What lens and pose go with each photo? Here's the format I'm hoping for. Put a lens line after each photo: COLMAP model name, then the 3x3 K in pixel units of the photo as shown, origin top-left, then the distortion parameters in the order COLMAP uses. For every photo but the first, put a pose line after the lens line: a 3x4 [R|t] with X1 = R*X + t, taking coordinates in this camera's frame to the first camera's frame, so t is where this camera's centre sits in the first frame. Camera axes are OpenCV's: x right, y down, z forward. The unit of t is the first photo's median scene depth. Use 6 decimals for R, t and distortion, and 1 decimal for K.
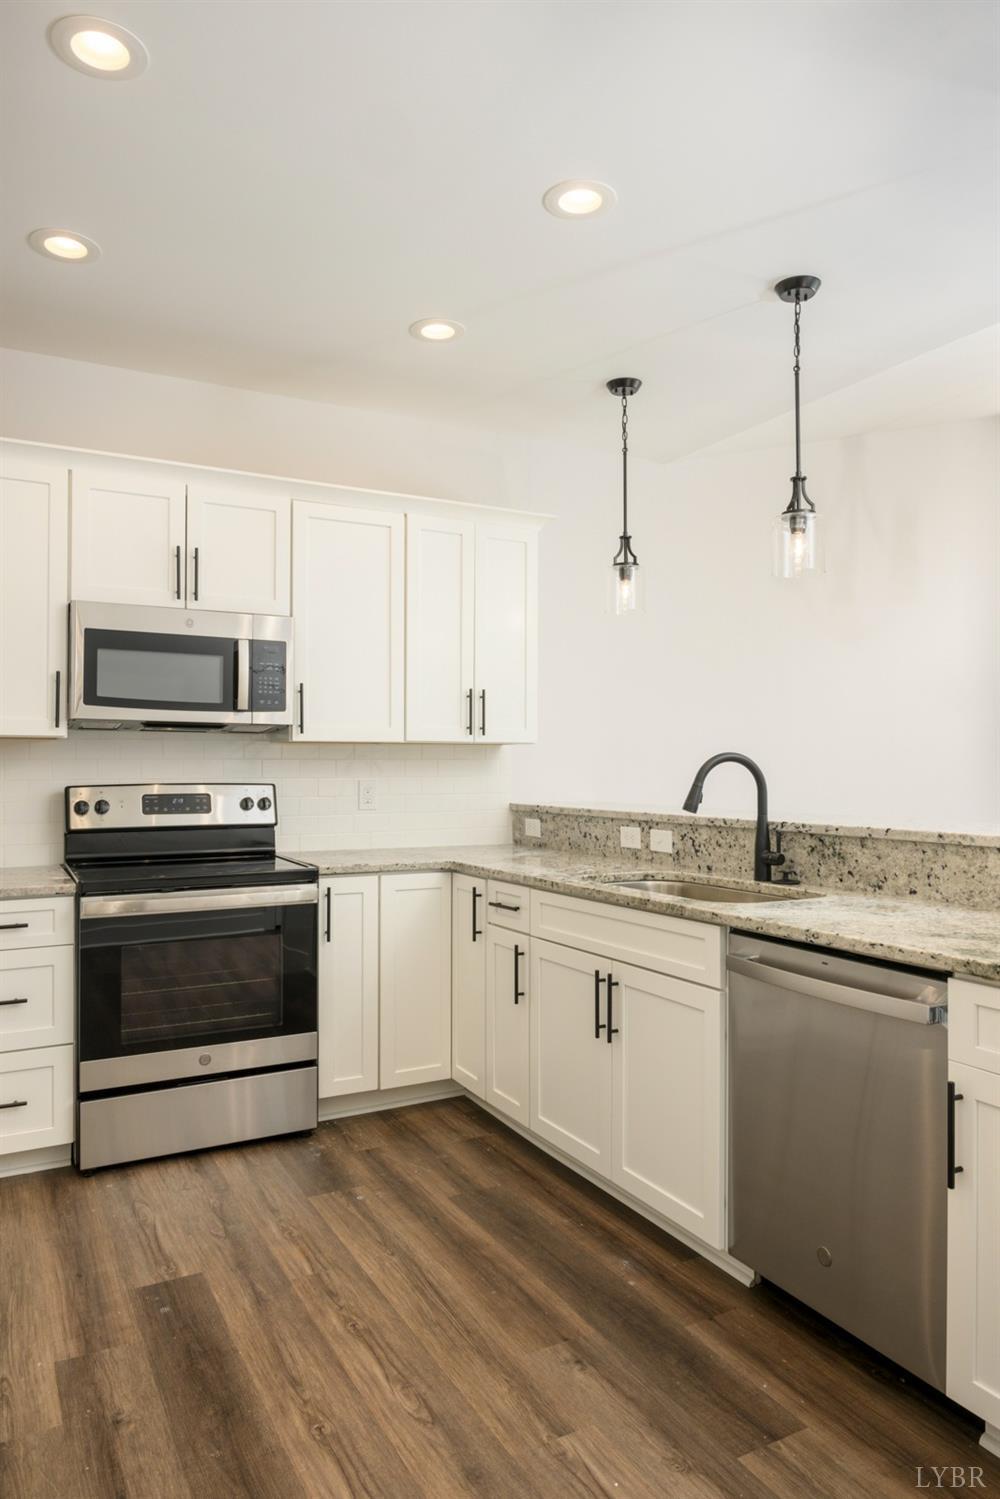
lens RADIAL K [[985.4, 0, 538.0], [0, 985.4, 753.8], [0, 0, 1]] dist [-0.024205, 0.006449]
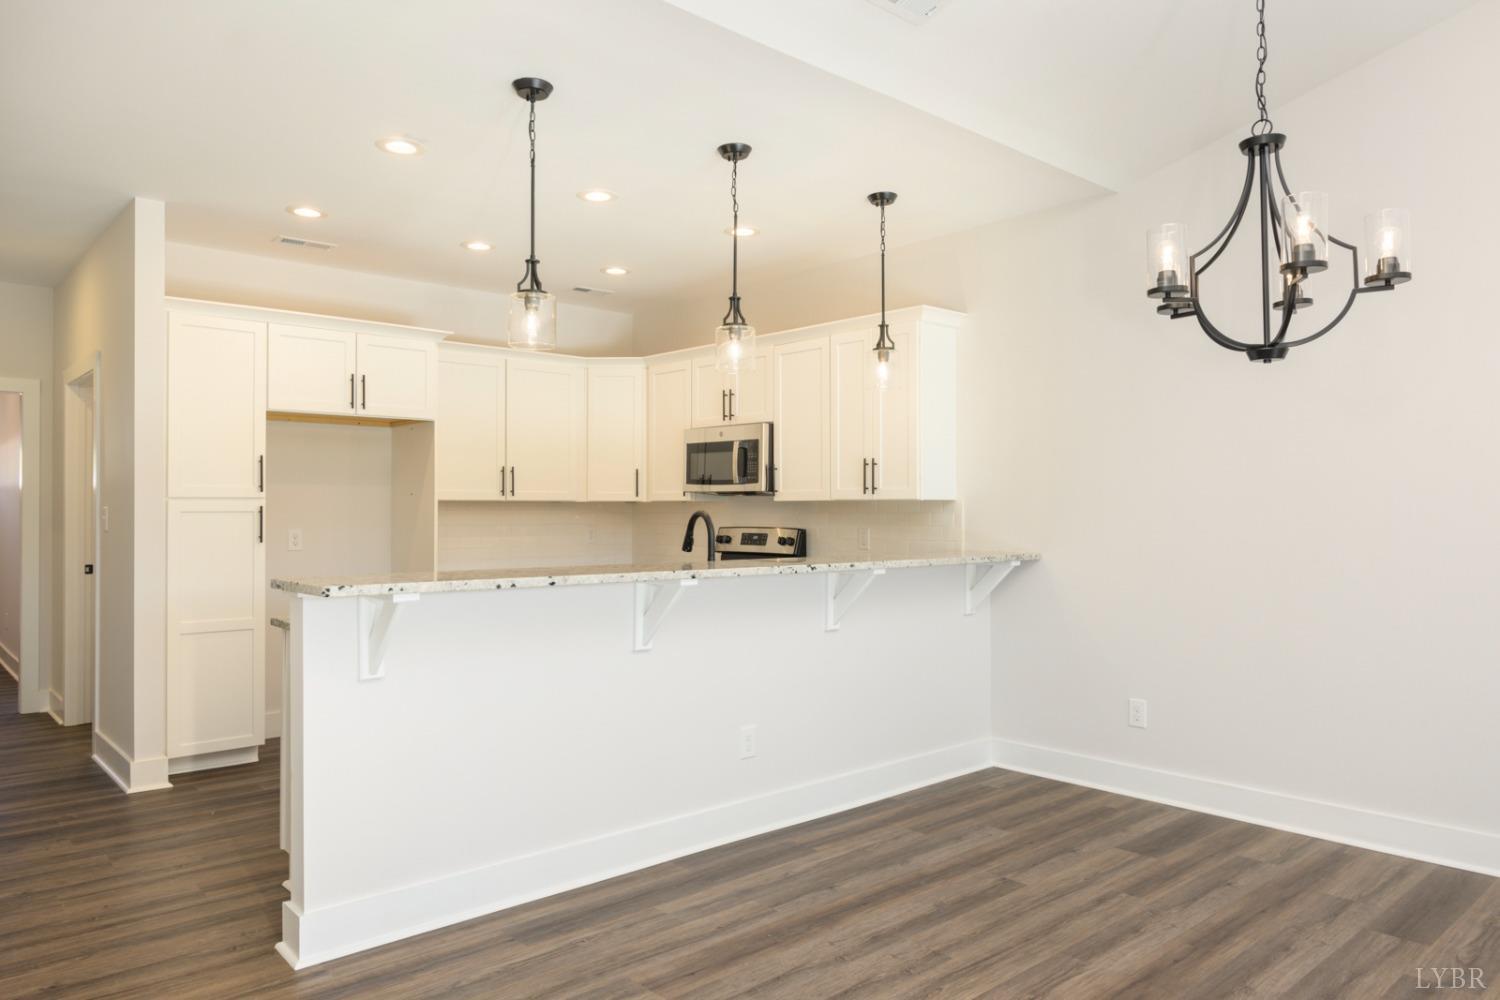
lens RADIAL K [[986.0, 0, 753.7], [0, 986.0, 507.0], [0, 0, 1]] dist [-0.024205, 0.006449]
pose [[0.205692, -0.003267, -0.978611, 1.339382], [0.003081, 0.999992, -0.002691, -0.000014], [0.978612, -0.002461, 0.205700, 0.689566]]
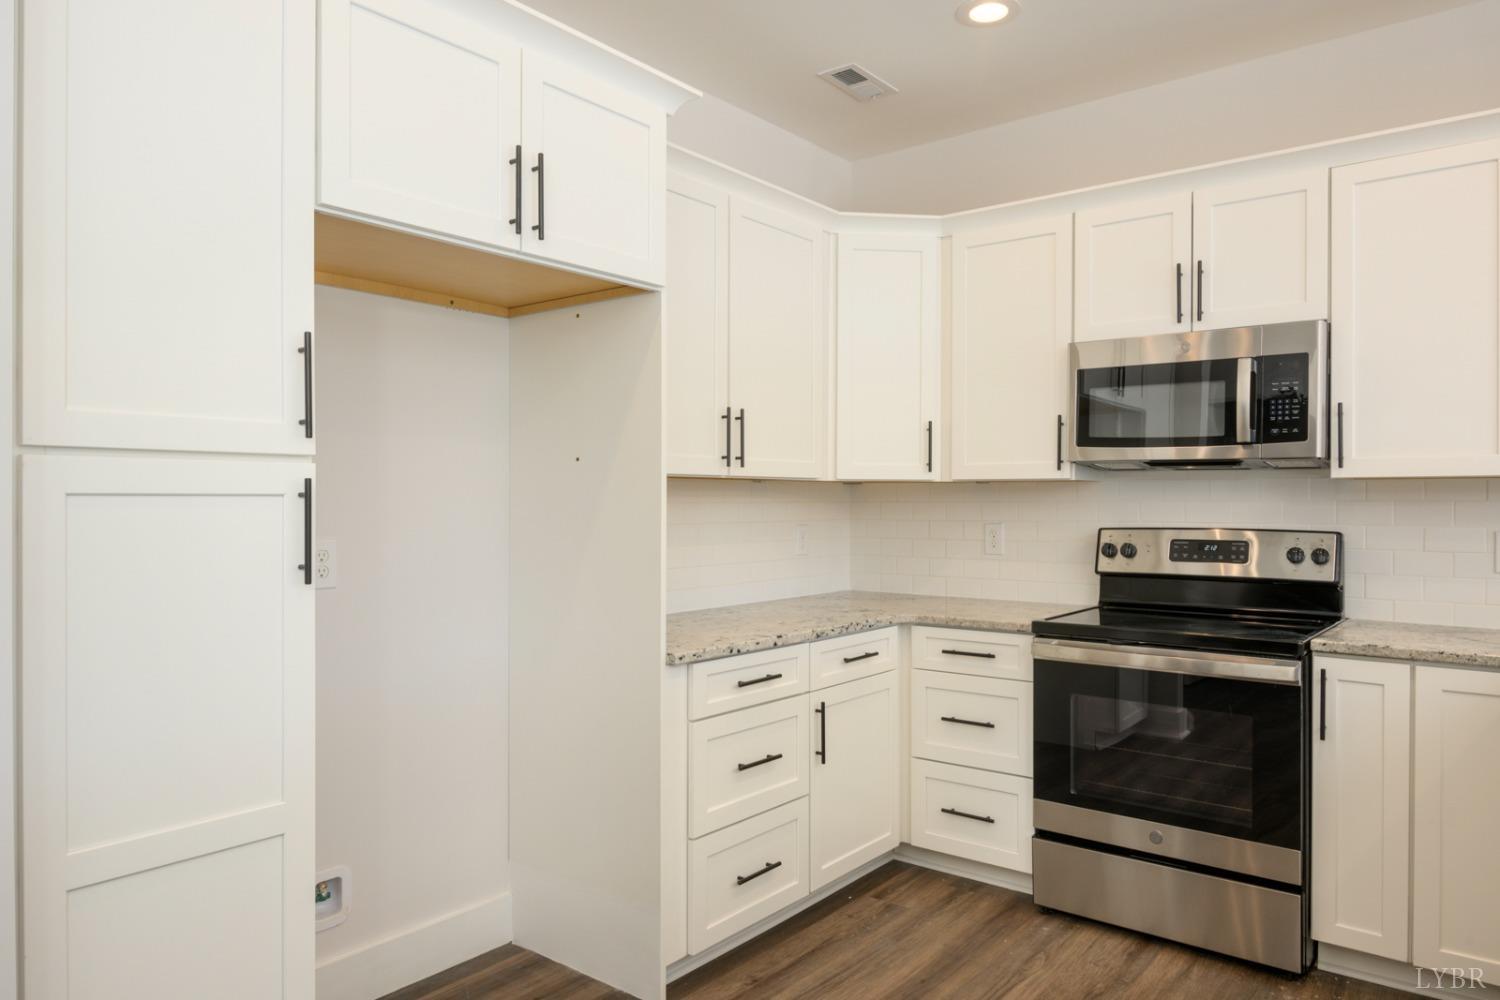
lens RADIAL K [[986.0, 0, 745.0], [0, 986.0, 506.1], [0, 0, 1]] dist [-0.024205, 0.006449]
pose [[0.369756, 0.003493, -0.929122, 0.319184], [0.002456, 0.999986, 0.004737, 0.004925], [0.929126, -0.004034, 0.369742, 0.296318]]
